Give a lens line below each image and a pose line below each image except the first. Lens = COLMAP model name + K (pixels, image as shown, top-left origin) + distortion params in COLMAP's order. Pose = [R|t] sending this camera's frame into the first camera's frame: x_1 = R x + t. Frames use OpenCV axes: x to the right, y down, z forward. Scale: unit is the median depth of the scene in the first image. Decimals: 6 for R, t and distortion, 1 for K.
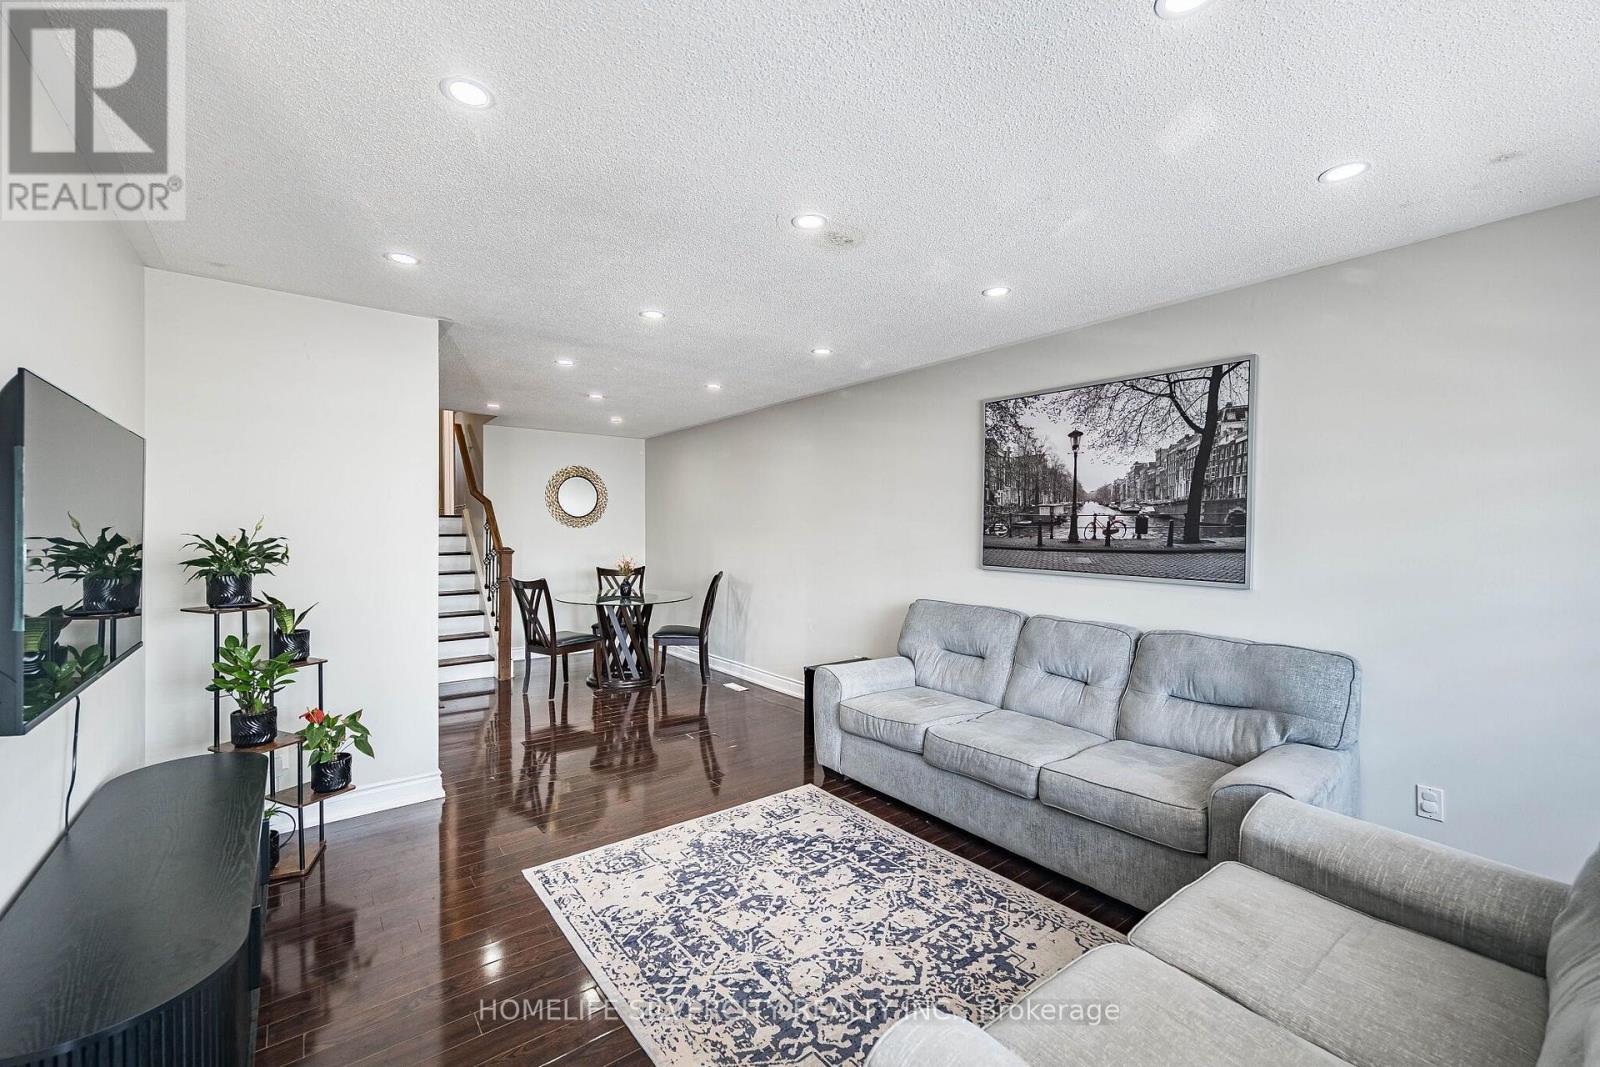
lens RADIAL K [[658.4, 0, 804.1], [0, 658.4, 530.9], [0, 0, 1]] dist [-0.001551, 0.000017]
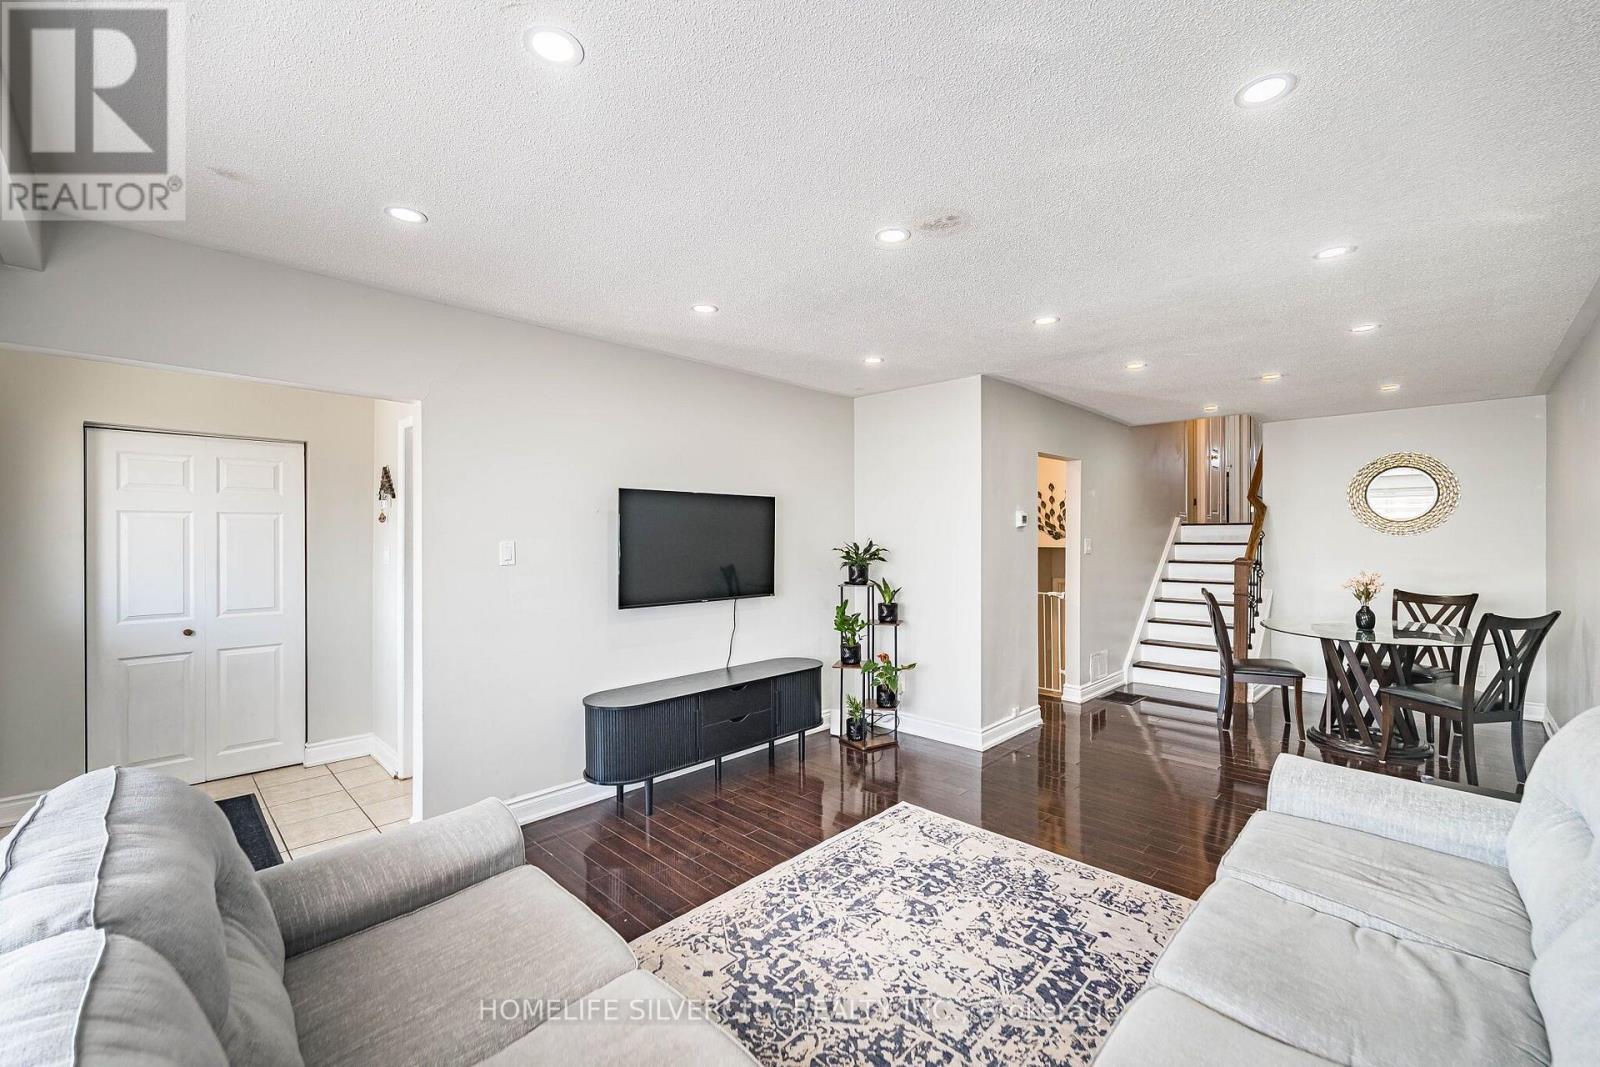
lens RADIAL K [[658.4, 0, 804.6], [0, 658.4, 533.4], [0, 0, 1]] dist [-0.001551, 0.000017]
pose [[0.136810, -0.004429, -0.990587, 0.899363], [-0.000354, 0.999990, -0.004520, -0.010831], [0.990597, 0.000969, 0.136807, 0.669279]]
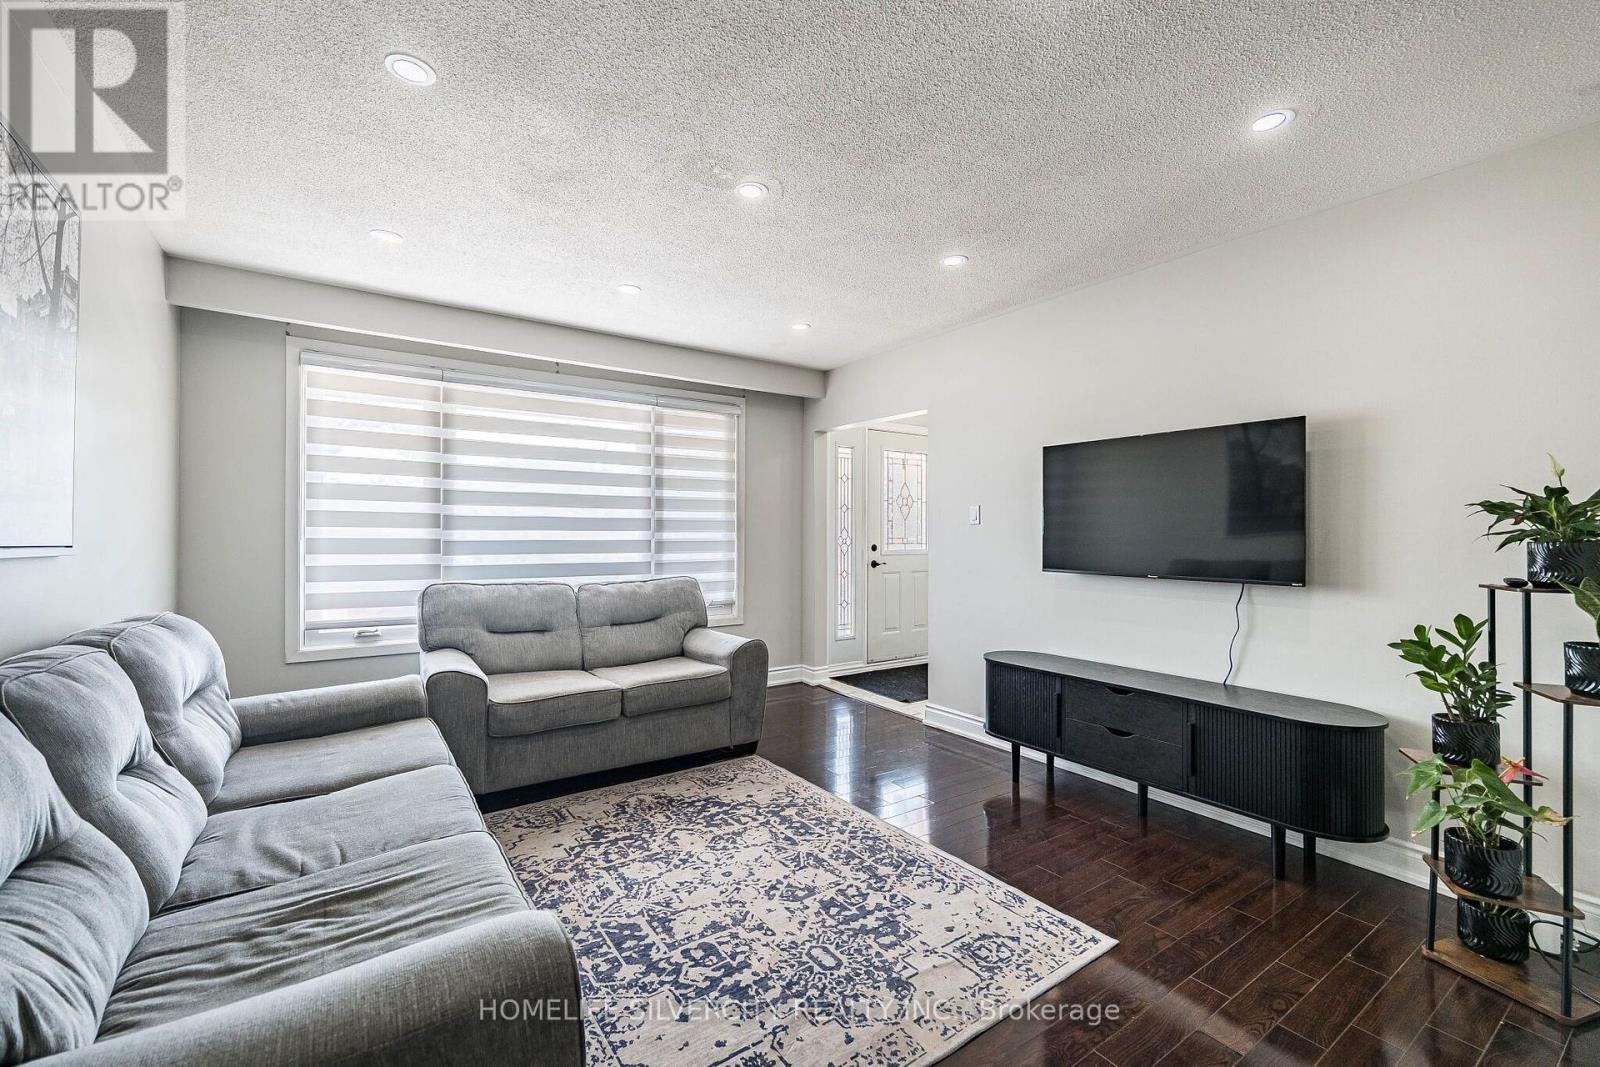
lens RADIAL K [[658.4, 0, 792.7], [0, 658.4, 532.5], [0, 0, 1]] dist [-0.001551, 0.000017]
pose [[-0.998068, -0.008714, 0.061517, -0.115203], [-0.008686, 0.999962, 0.000726, 0.067917], [-0.061521, 0.000191, -0.998106, 1.870426]]
